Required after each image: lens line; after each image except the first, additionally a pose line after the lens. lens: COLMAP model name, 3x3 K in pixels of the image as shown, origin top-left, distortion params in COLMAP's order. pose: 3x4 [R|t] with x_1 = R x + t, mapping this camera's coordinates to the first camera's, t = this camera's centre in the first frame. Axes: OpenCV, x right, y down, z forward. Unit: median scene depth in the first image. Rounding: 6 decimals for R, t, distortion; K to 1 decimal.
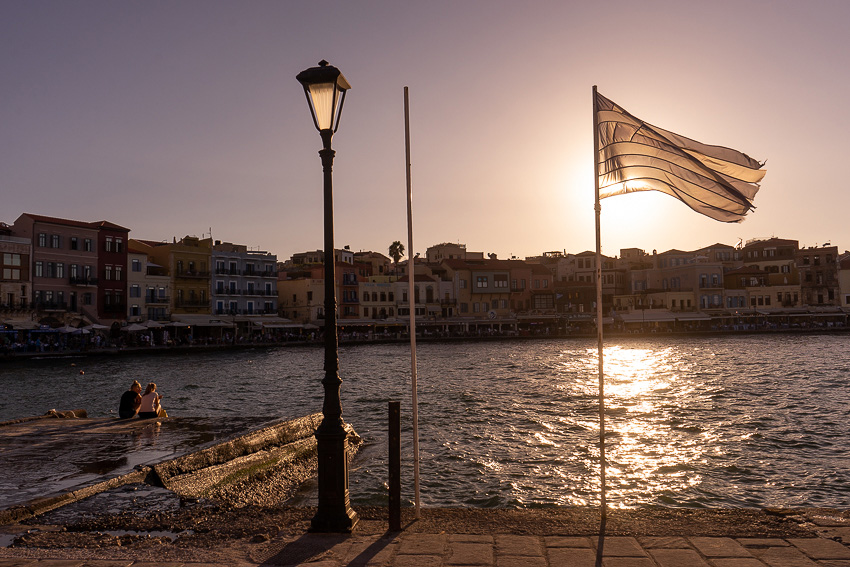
lens RADIAL K [[678.5, 0, 424.4], [0, 678.5, 283.2], [0, 0, 1]] dist [-0.017543, -0.002345]
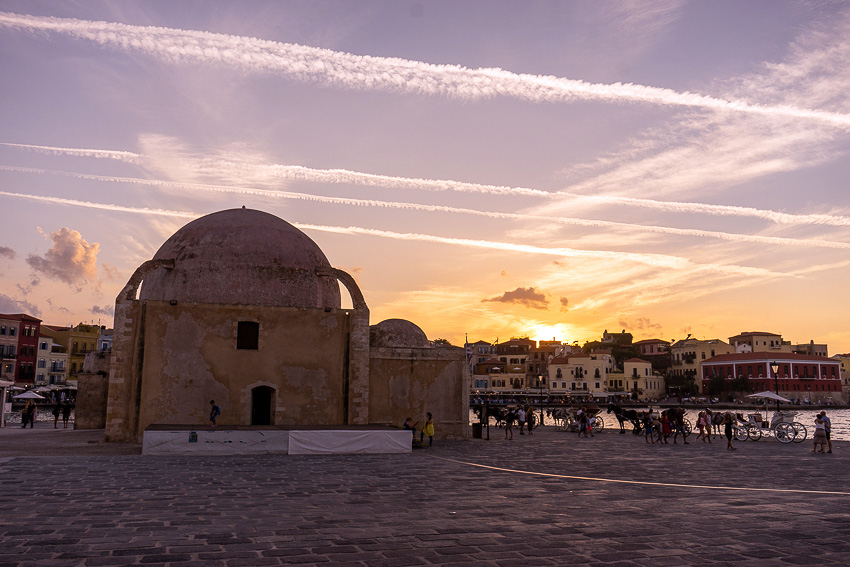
lens RADIAL K [[678.5, 0, 427.3], [0, 678.5, 289.3], [0, 0, 1]] dist [-0.017543, -0.002345]
pose [[0.981592, 0.059377, 0.181524, 0.075444], [-0.043808, 0.995103, -0.088605, -0.039661], [-0.185896, 0.079022, 0.979387, -0.410745]]
